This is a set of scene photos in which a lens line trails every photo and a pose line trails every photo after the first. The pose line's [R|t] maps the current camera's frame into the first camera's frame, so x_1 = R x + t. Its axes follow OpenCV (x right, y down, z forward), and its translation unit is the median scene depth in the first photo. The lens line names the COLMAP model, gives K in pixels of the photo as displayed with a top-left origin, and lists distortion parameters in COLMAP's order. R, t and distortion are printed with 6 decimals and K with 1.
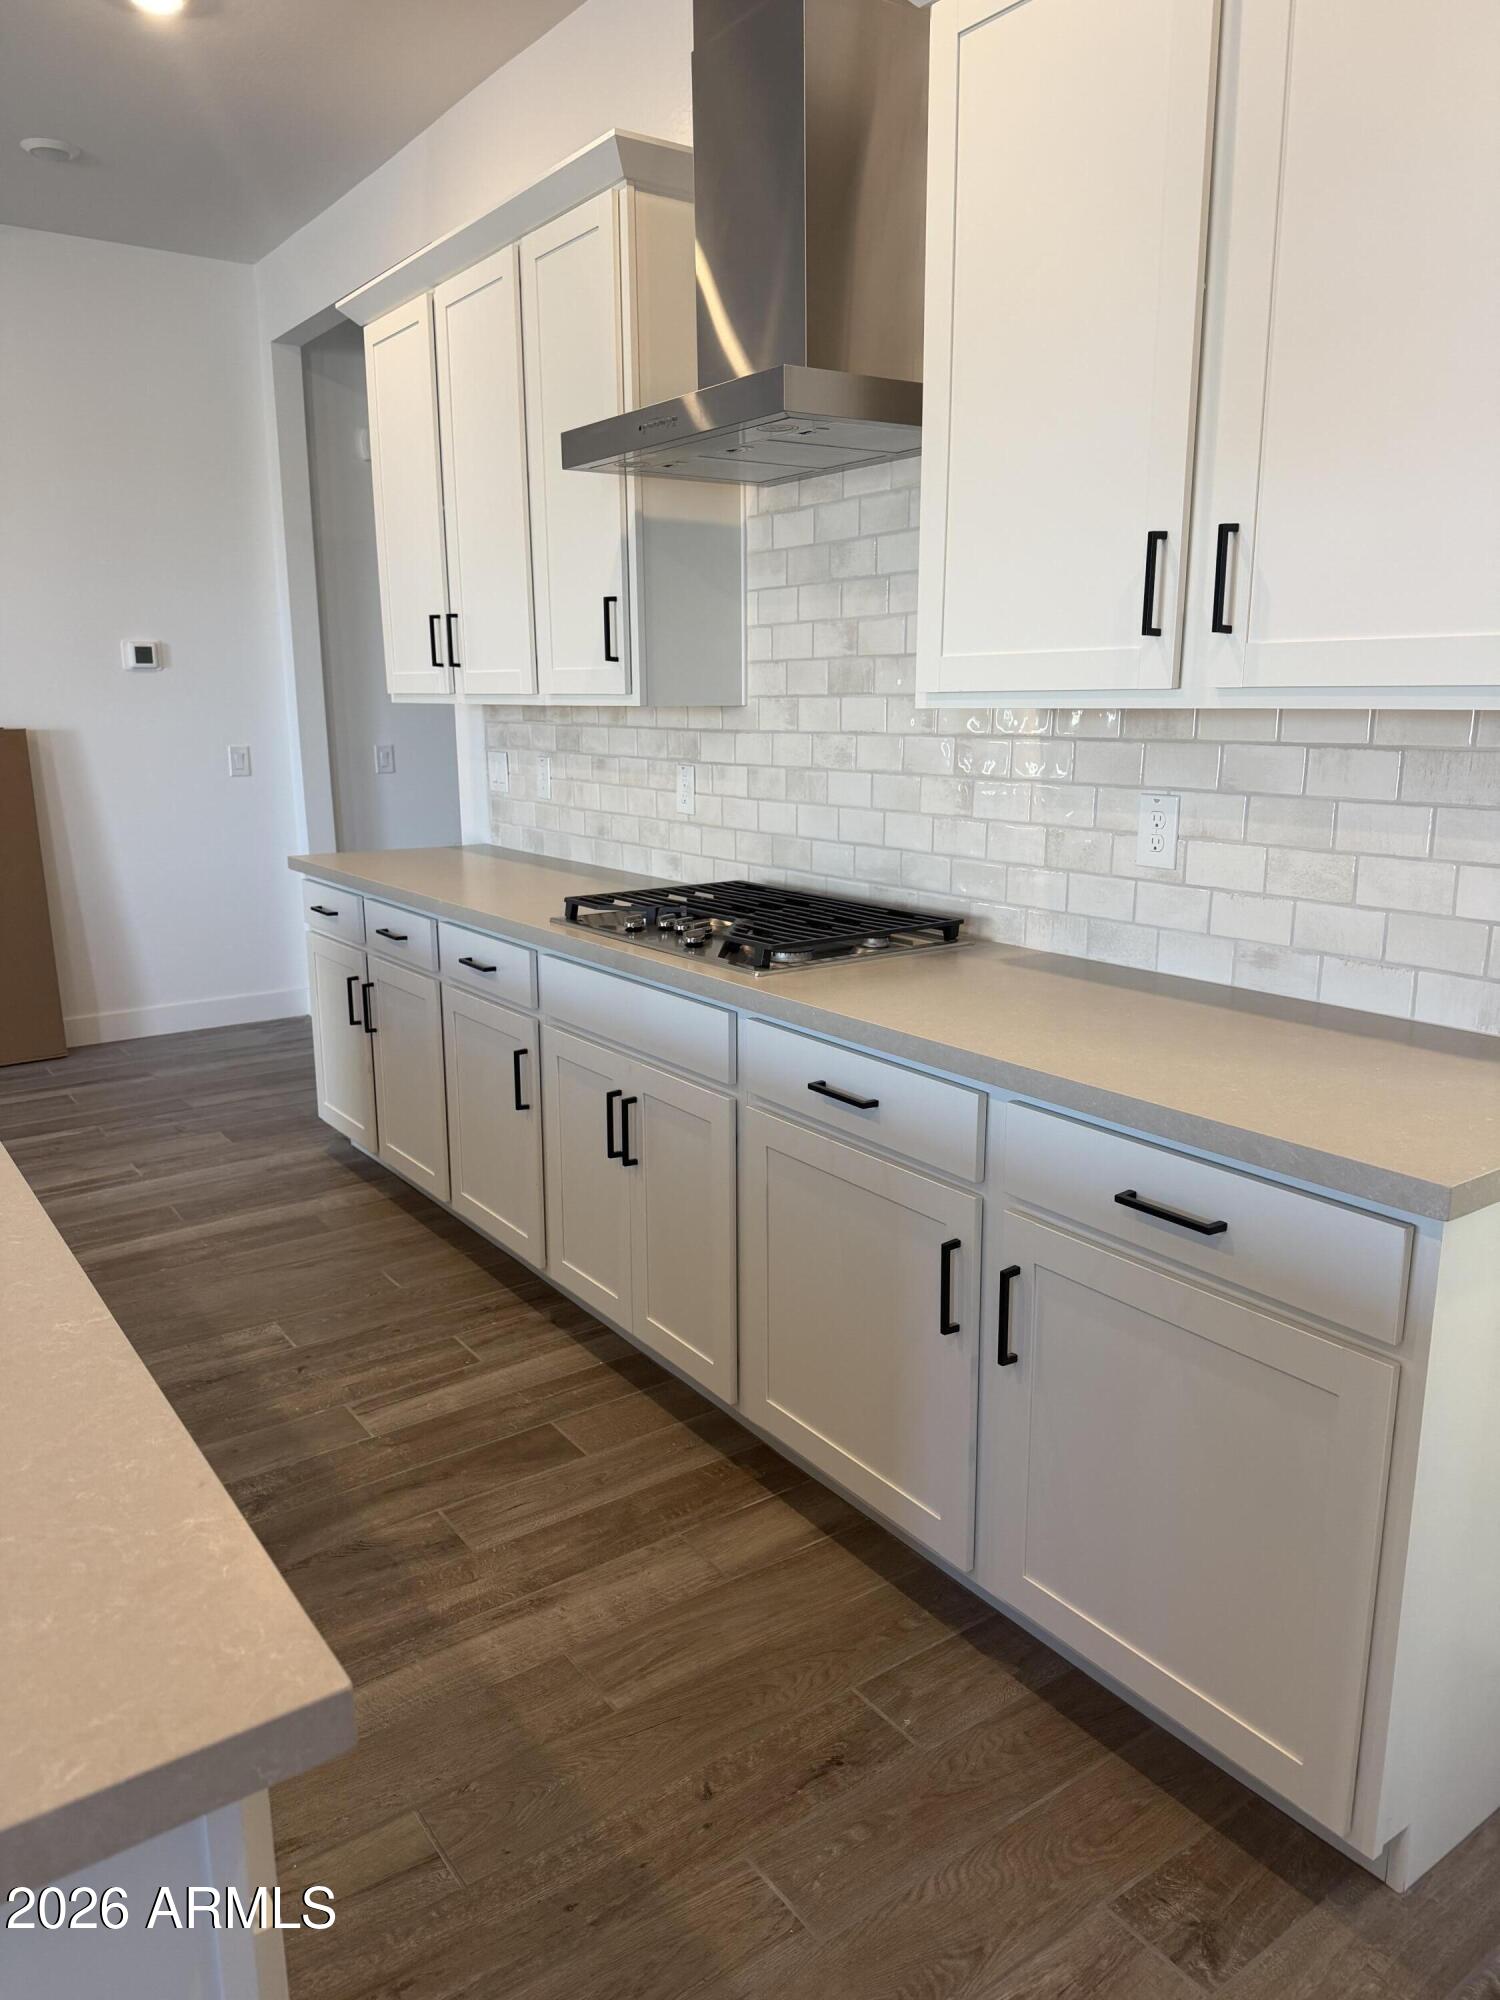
lens RADIAL K [[1393.2, 0, 763.5], [0, 1393.2, 1011.1], [0, 0, 1]] dist [0.036855, -0.024433]
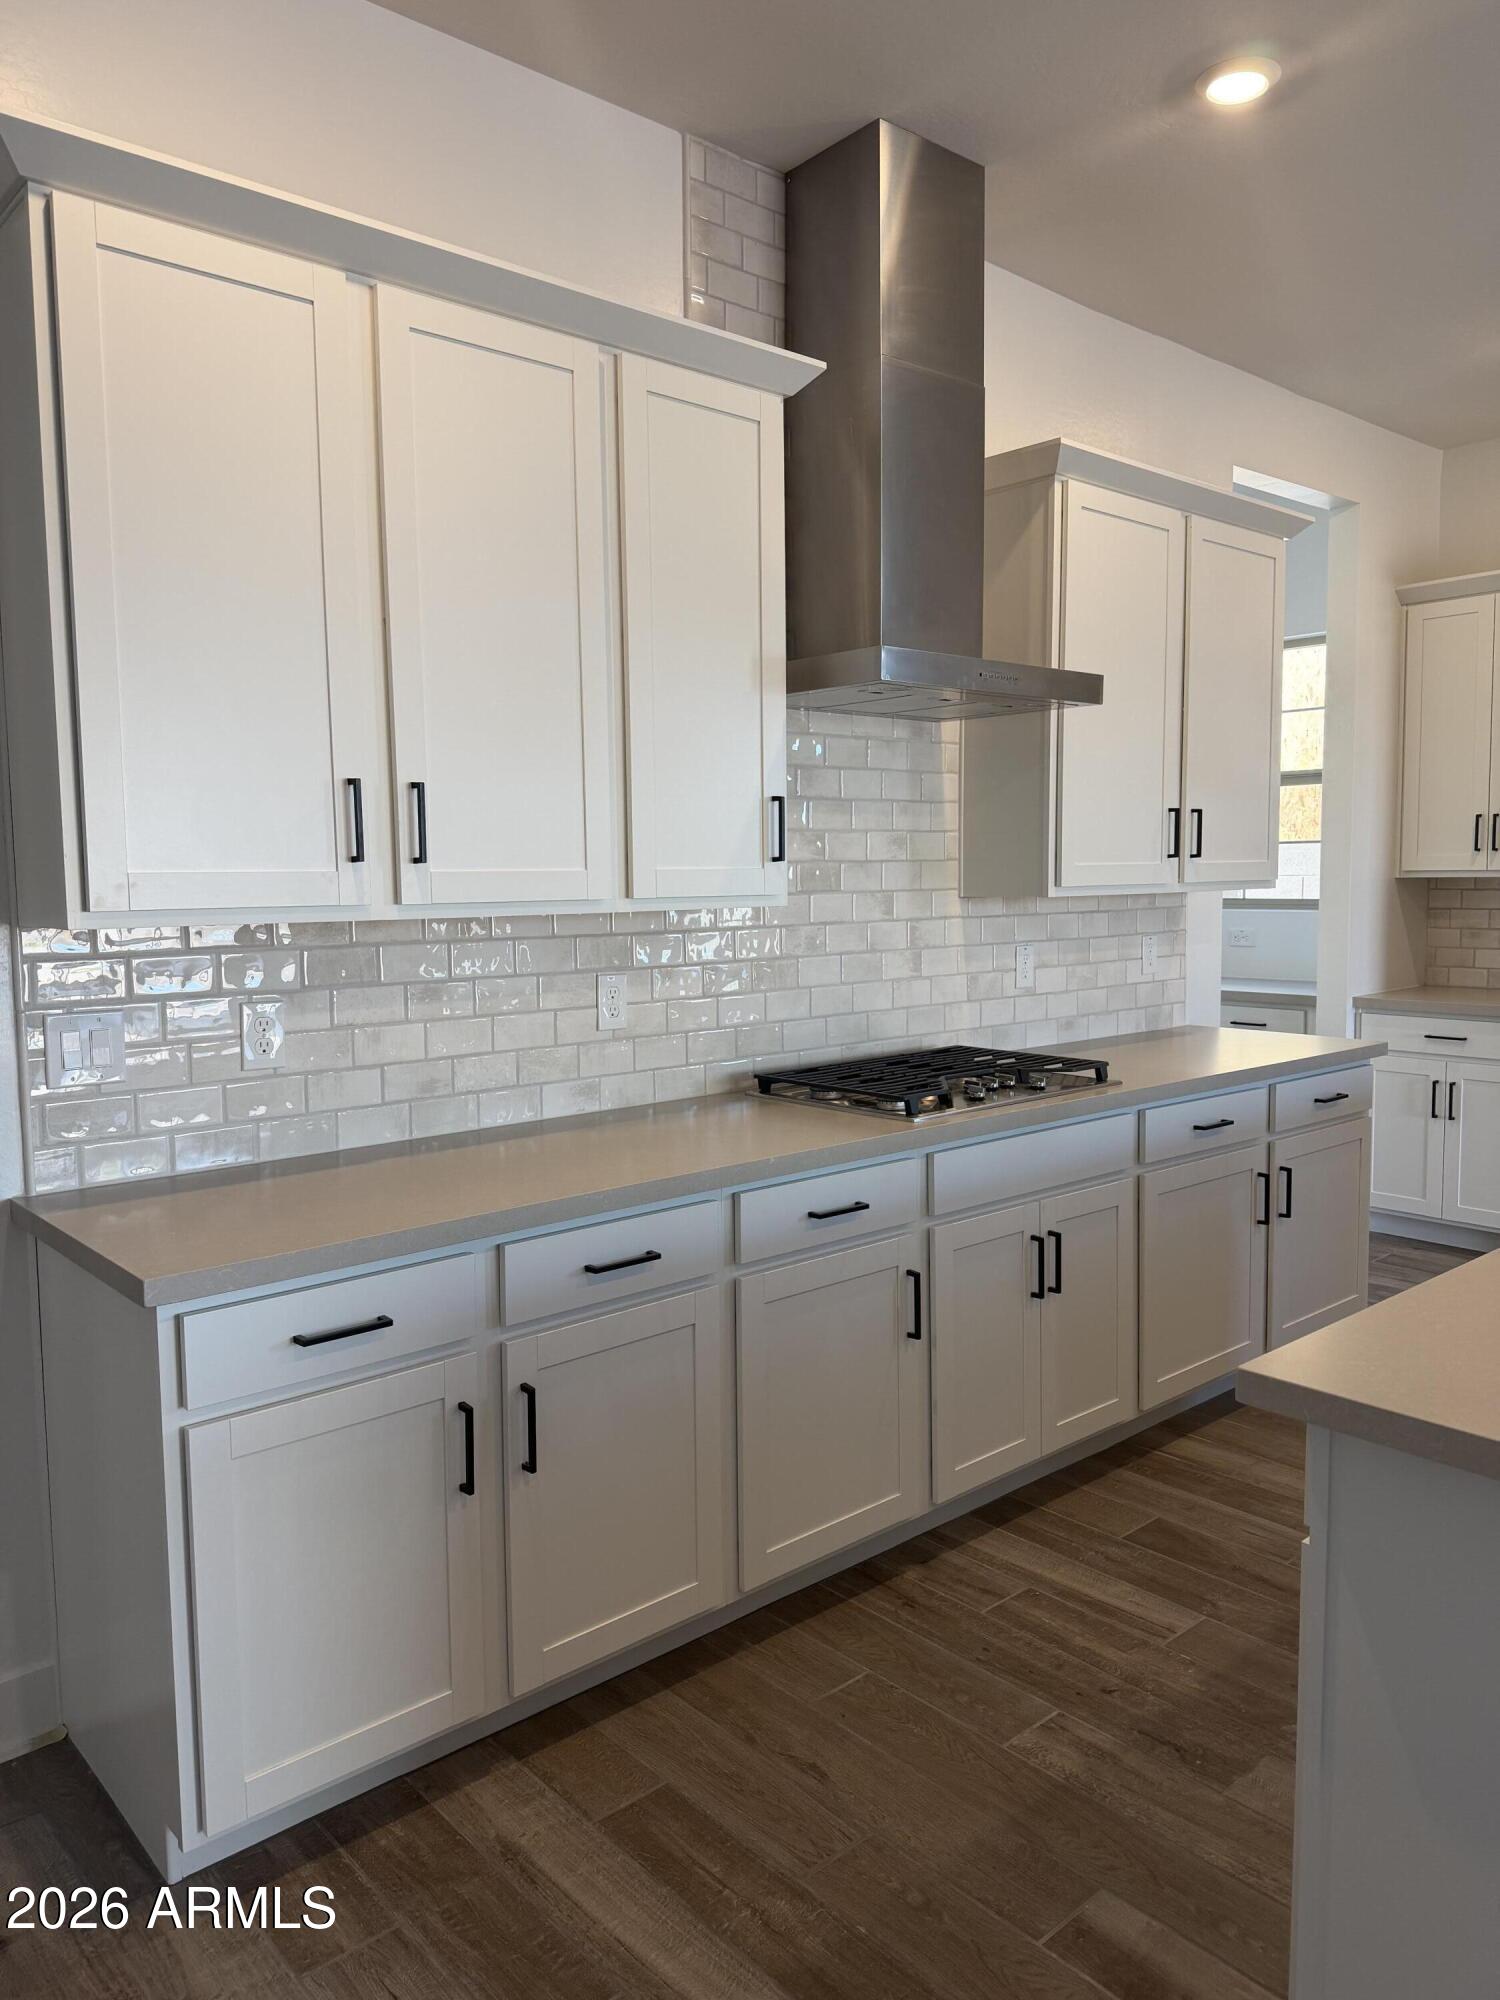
lens RADIAL K [[1393.2, 0, 774.5], [0, 1393.2, 966.2], [0, 0, 1]] dist [0.036855, -0.024433]
pose [[-0.098593, -0.041382, 0.994267, -1.170287], [0.247041, 0.966840, 0.064737, -0.266304], [-0.963976, 0.252007, -0.085101, 1.219756]]
